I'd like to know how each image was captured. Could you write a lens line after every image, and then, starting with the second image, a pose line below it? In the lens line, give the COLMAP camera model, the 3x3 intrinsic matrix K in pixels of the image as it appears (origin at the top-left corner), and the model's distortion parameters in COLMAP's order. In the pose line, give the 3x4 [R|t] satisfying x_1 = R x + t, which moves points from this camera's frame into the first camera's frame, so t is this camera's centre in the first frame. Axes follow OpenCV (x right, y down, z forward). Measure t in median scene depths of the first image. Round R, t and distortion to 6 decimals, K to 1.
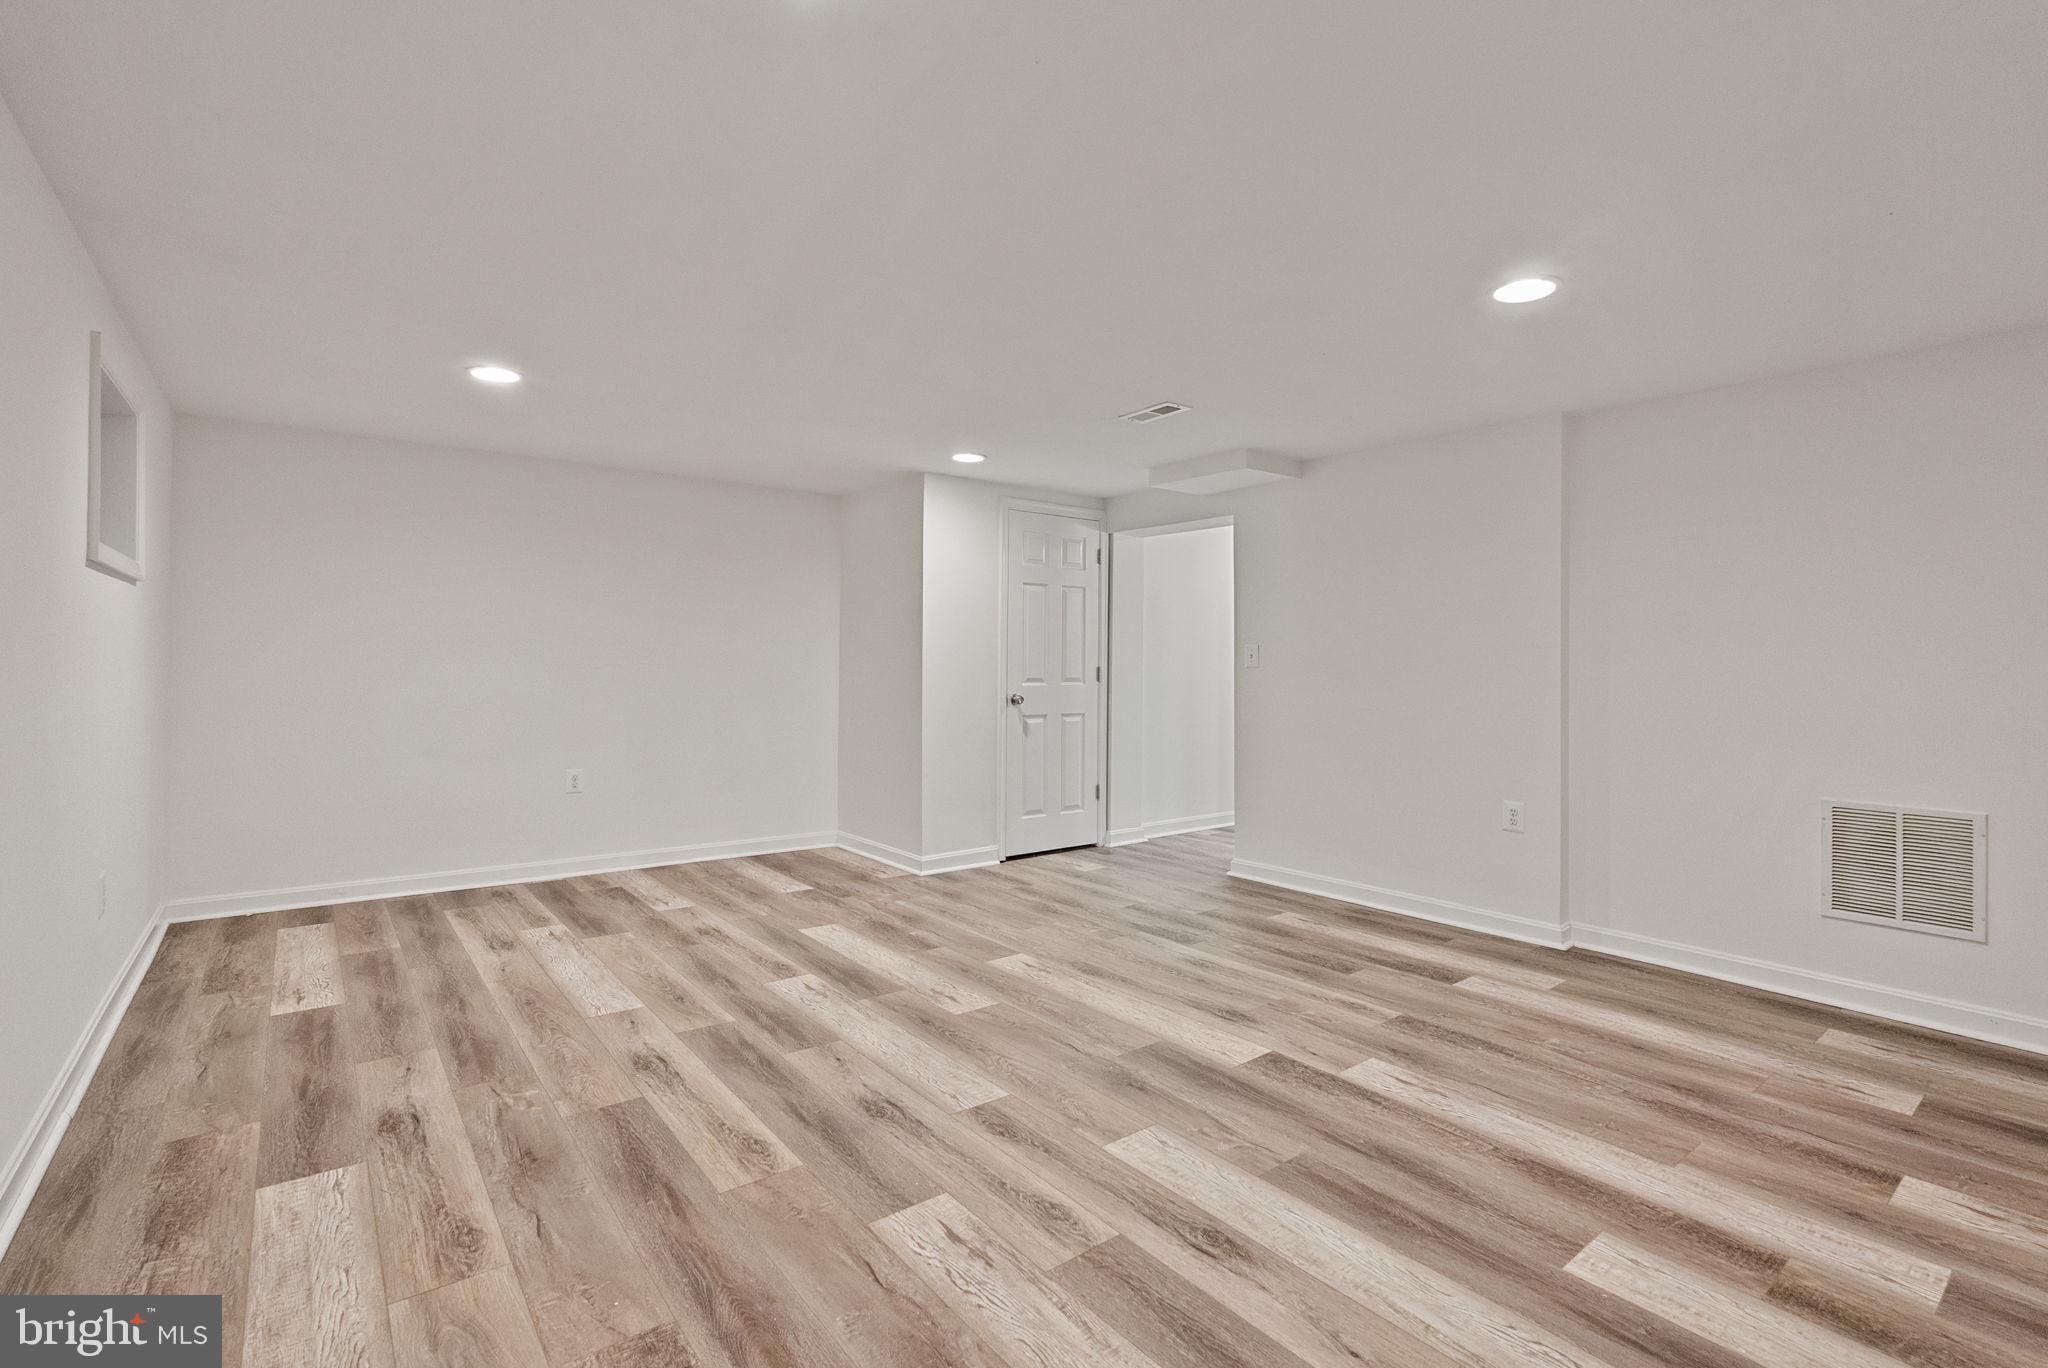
lens RADIAL K [[918.2, 0, 1024.5], [0, 918.2, 670.8], [0, 0, 1]] dist [-0.004085, -0.000268]
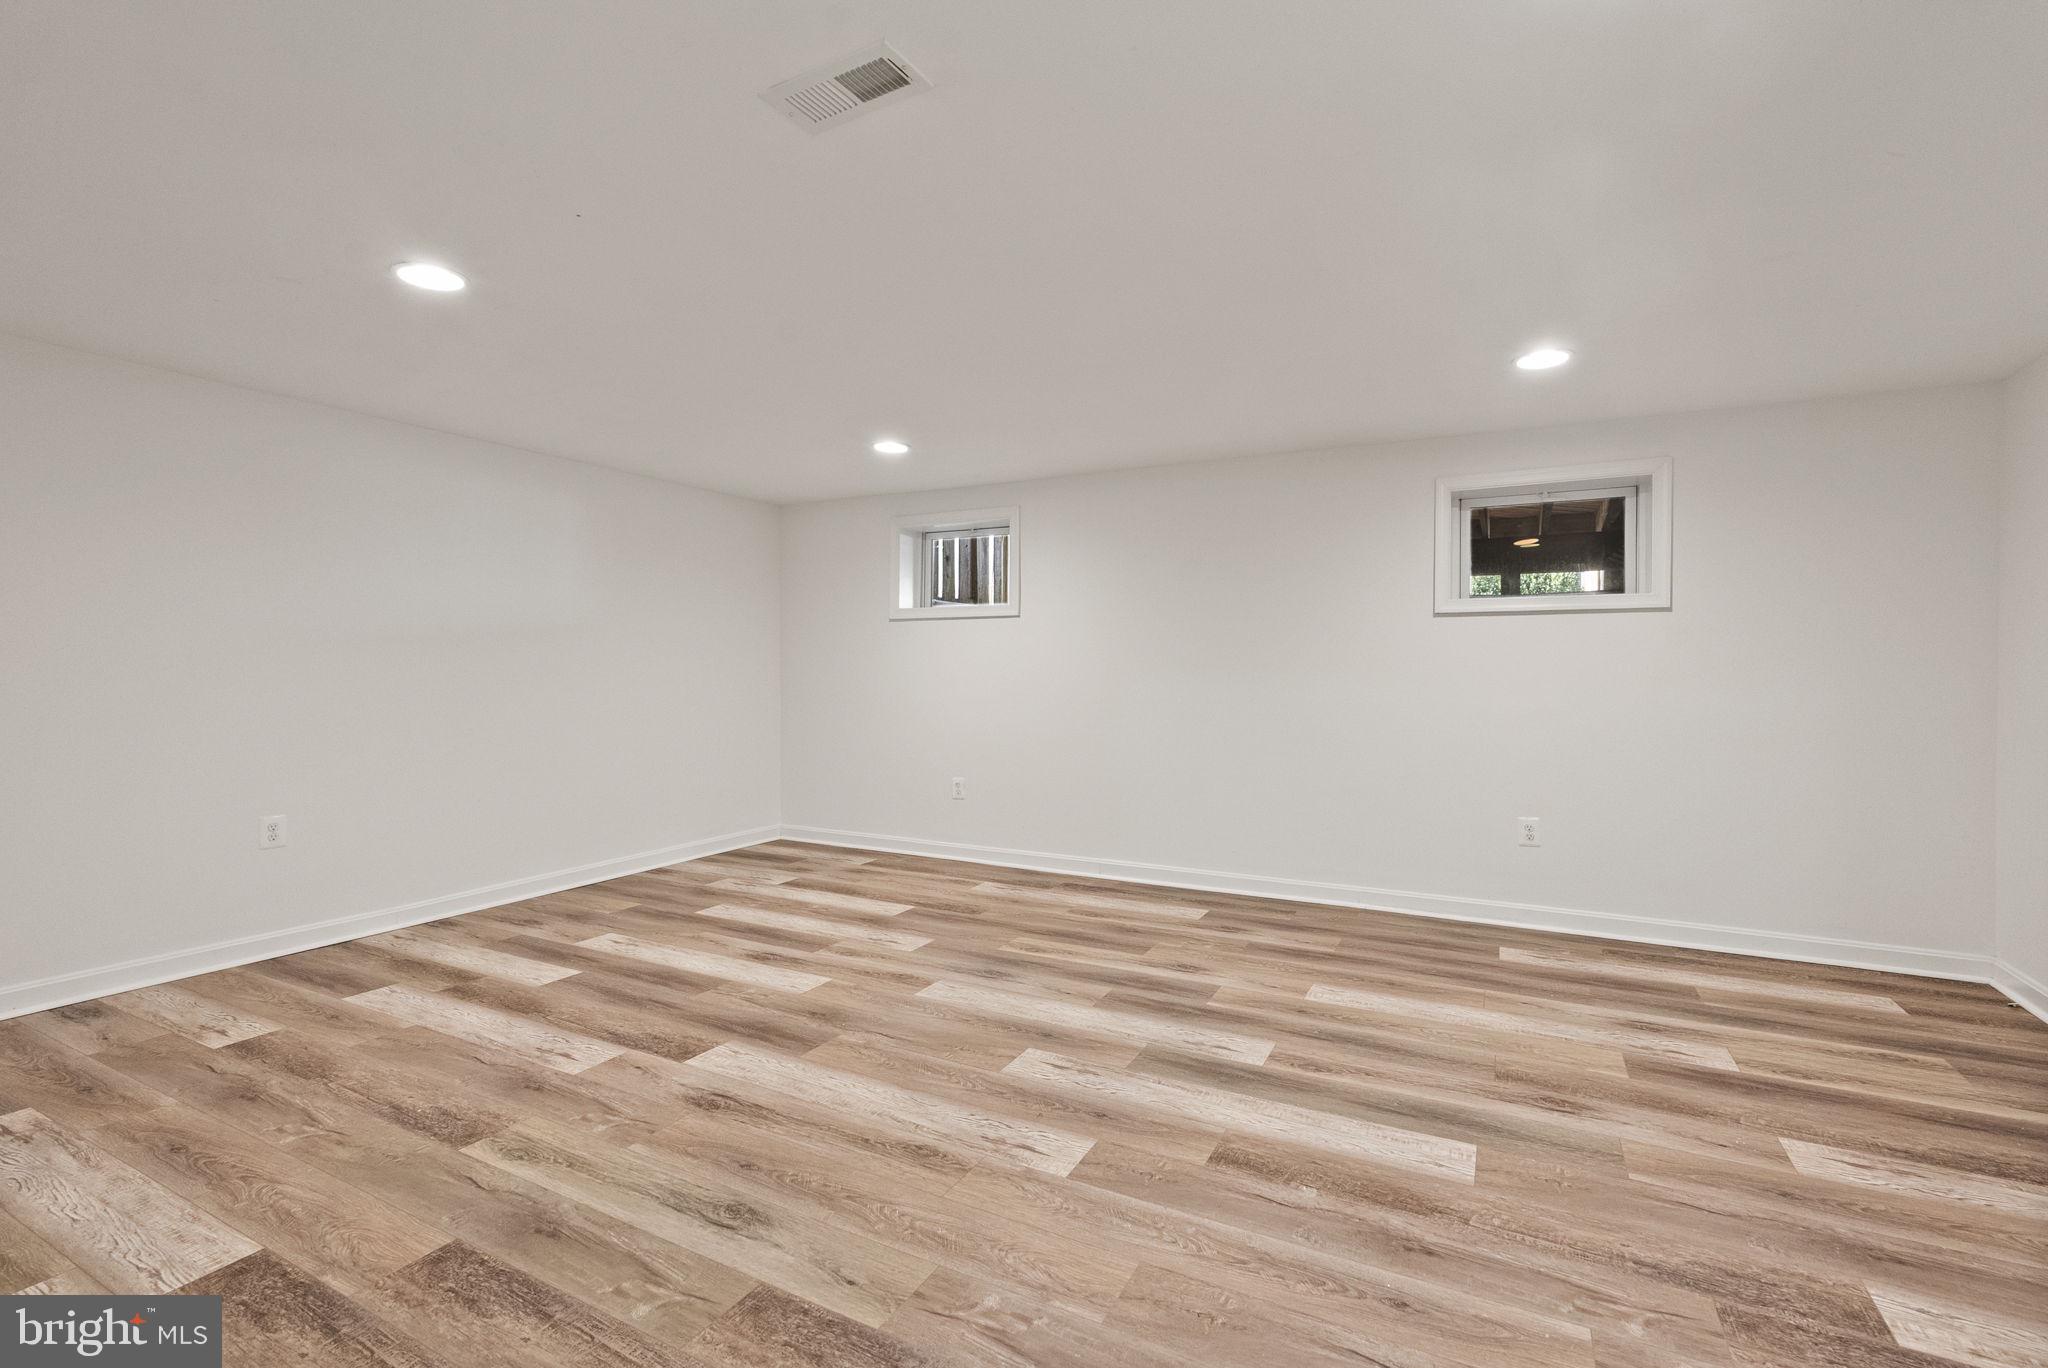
lens RADIAL K [[918.2, 0, 1023.7], [0, 918.2, 679.3], [0, 0, 1]] dist [-0.004085, -0.000268]
pose [[-0.912690, -0.009055, -0.408552, 0.324379], [-0.014451, 0.999844, 0.010123, -0.003727], [0.408397, 0.015143, -0.912679, 1.922852]]
